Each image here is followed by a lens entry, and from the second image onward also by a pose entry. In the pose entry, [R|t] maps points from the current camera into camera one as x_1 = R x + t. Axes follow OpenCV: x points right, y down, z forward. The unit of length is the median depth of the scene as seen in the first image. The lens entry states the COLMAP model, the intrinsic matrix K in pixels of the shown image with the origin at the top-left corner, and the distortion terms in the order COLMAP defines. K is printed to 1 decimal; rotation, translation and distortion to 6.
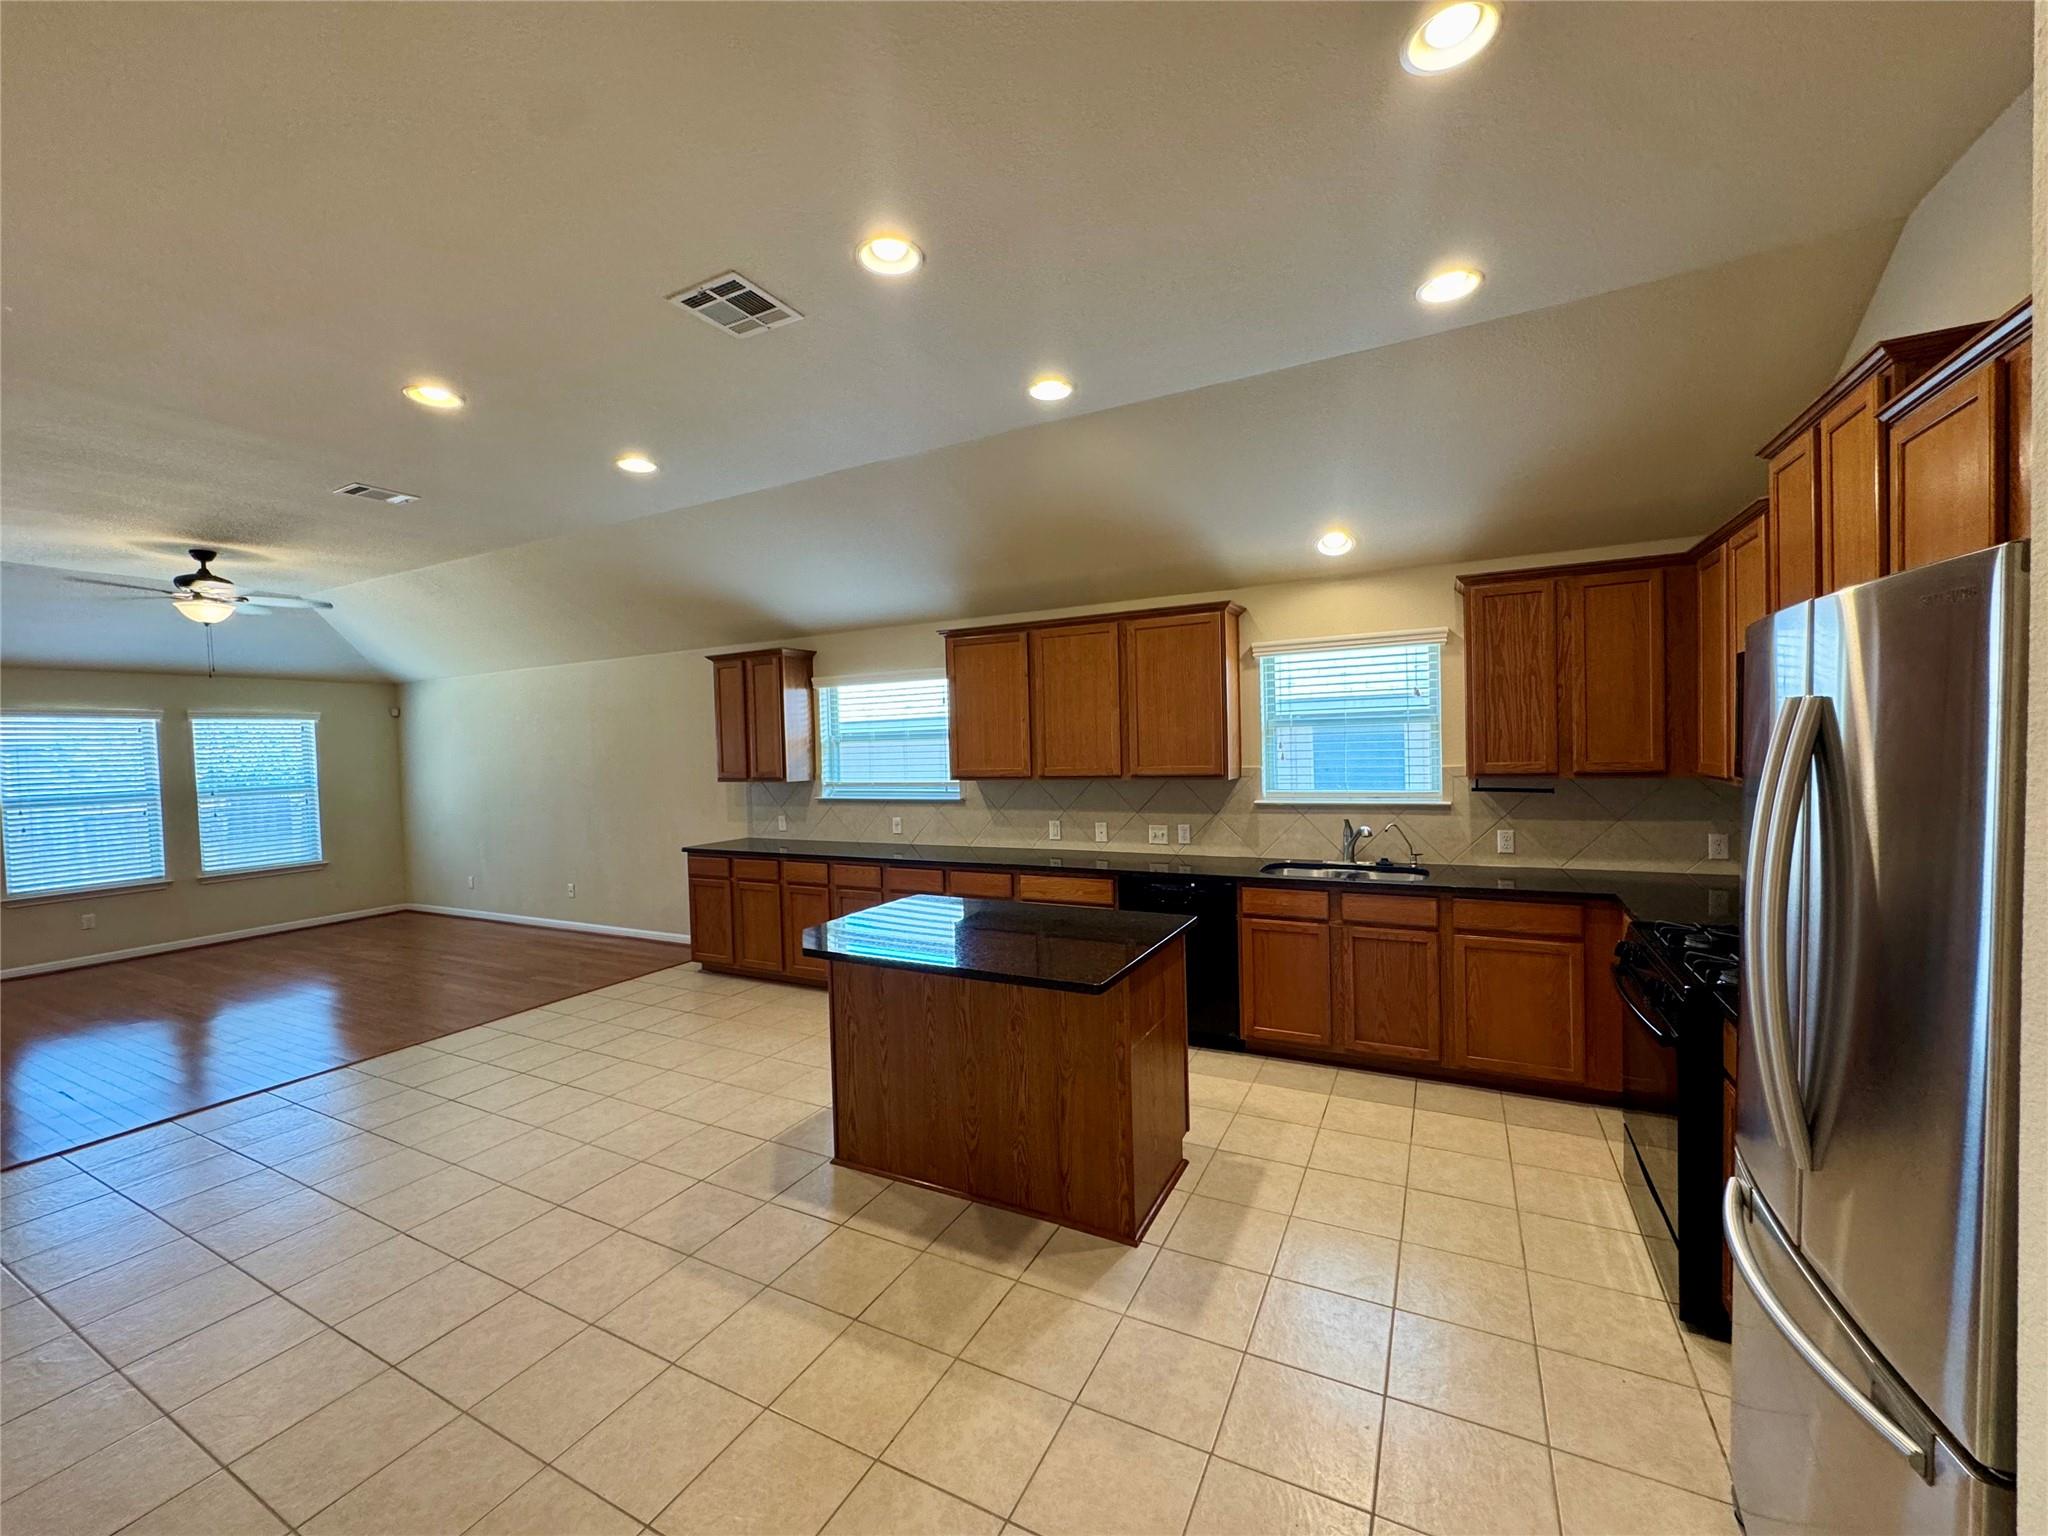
lens RADIAL K [[817.9, 0, 1028.3], [0, 817.9, 770.8], [0, 0, 1]] dist [0.001065, 0.000115]
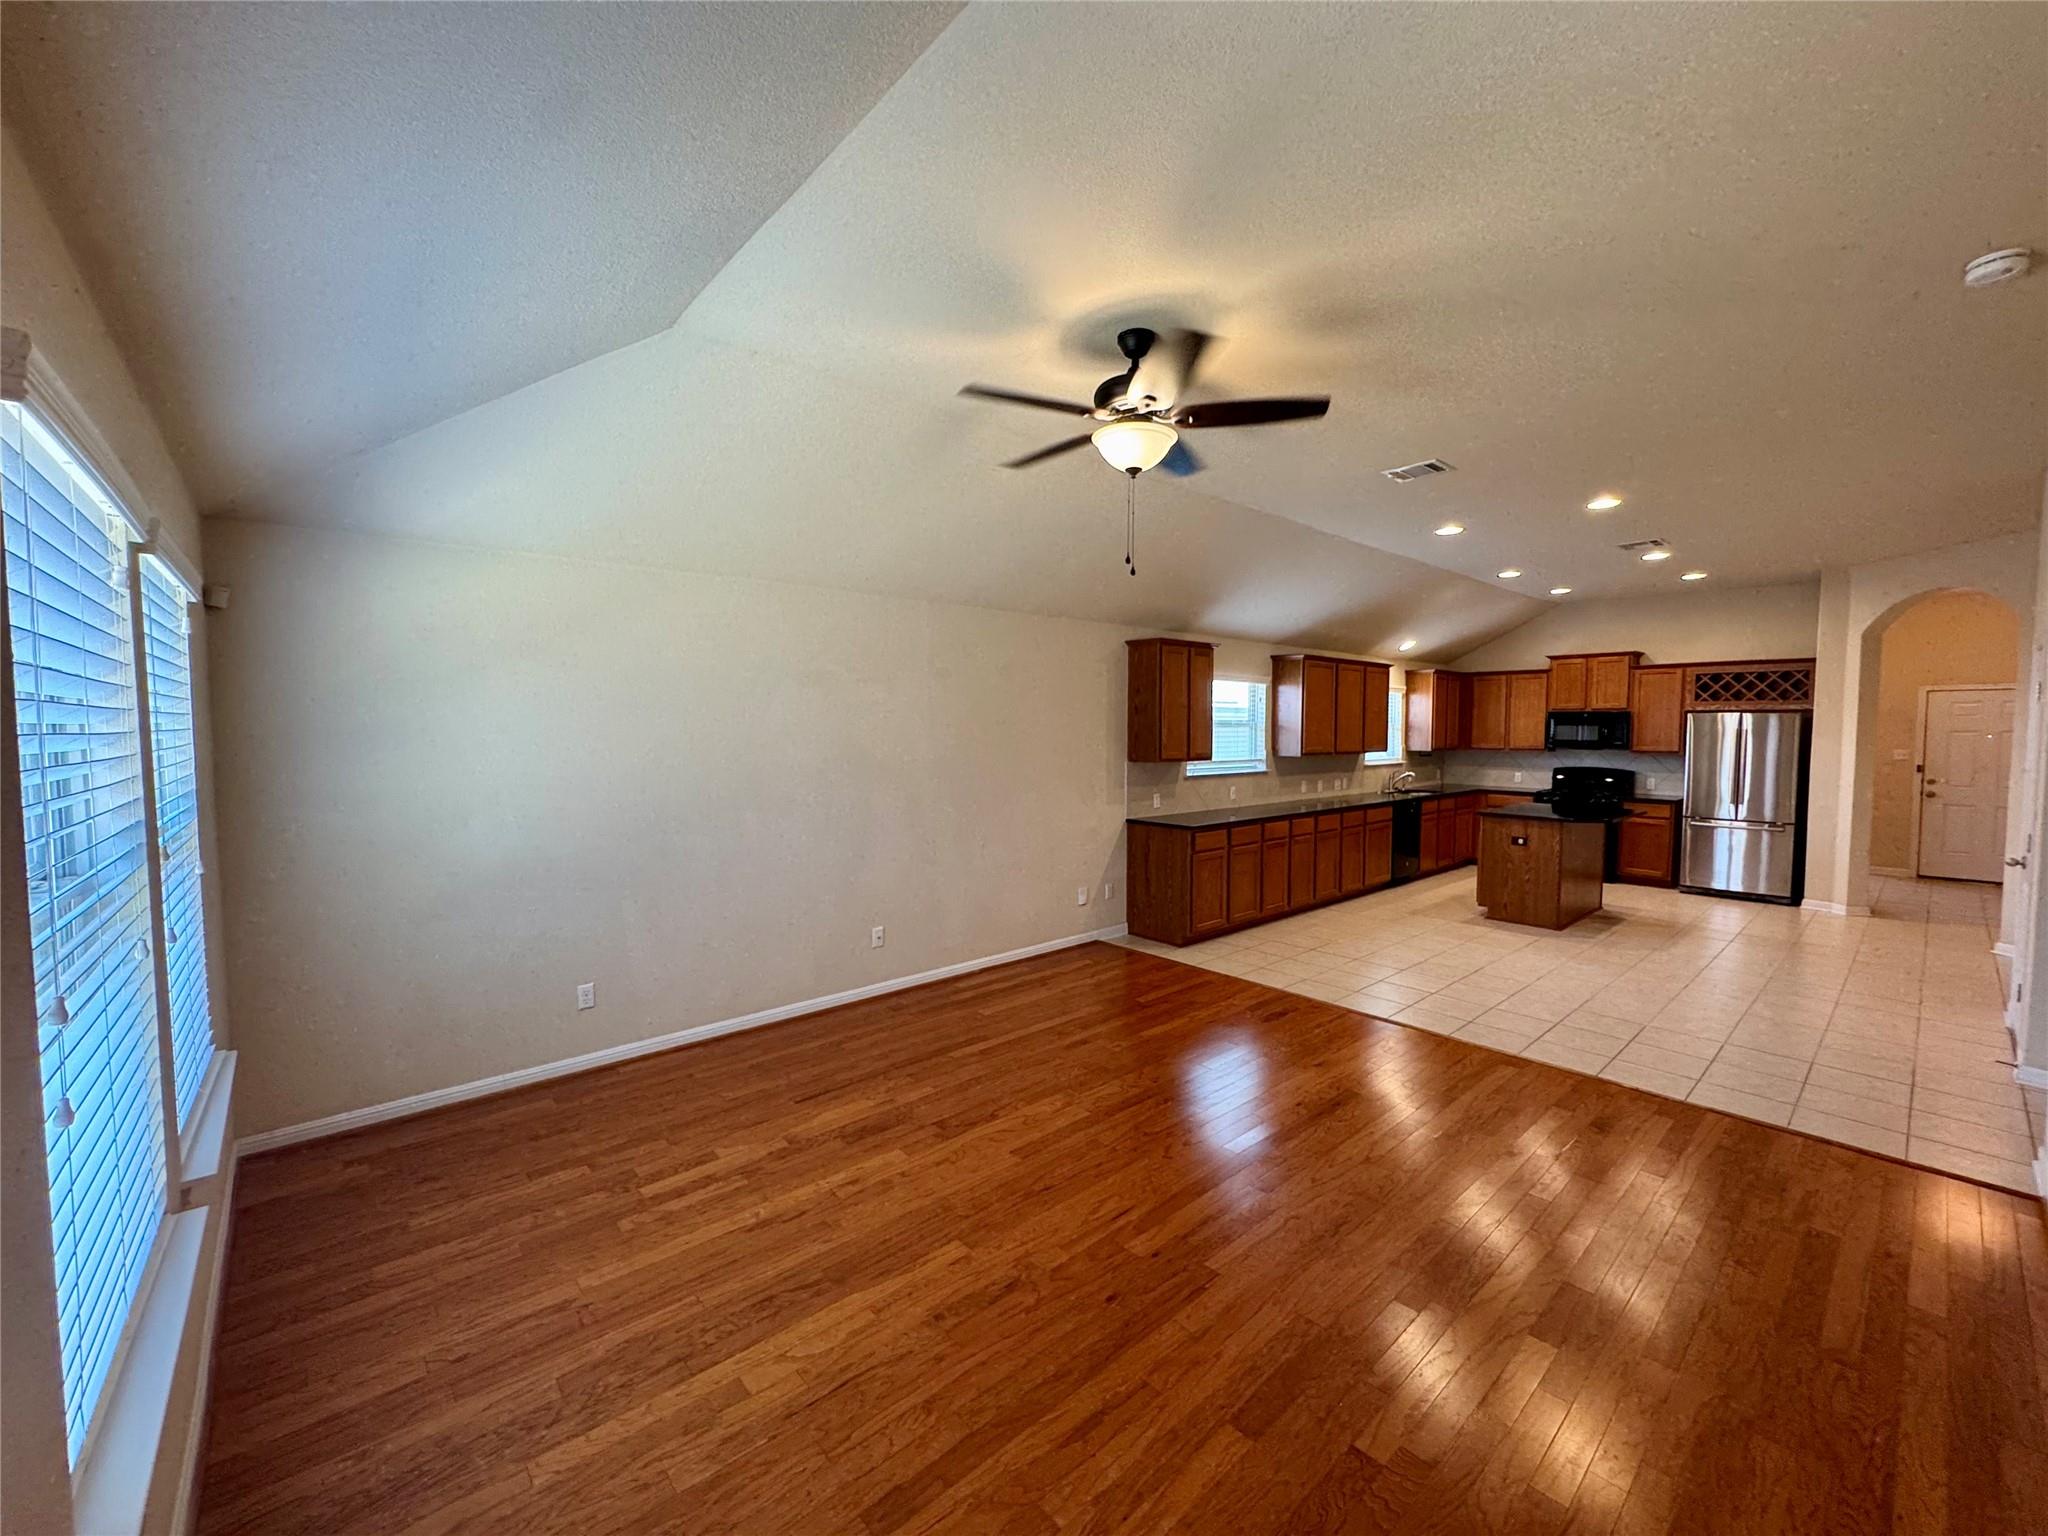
lens RADIAL K [[817.9, 0, 1028.3], [0, 817.9, 770.8], [0, 0, 1]] dist [0.001065, 0.000115]
pose [[0.351822, -0.018591, 0.935882, -1.746943], [0.022625, 0.999680, 0.011353, 0.010867], [-0.935794, 0.017180, 0.352130, 1.002593]]
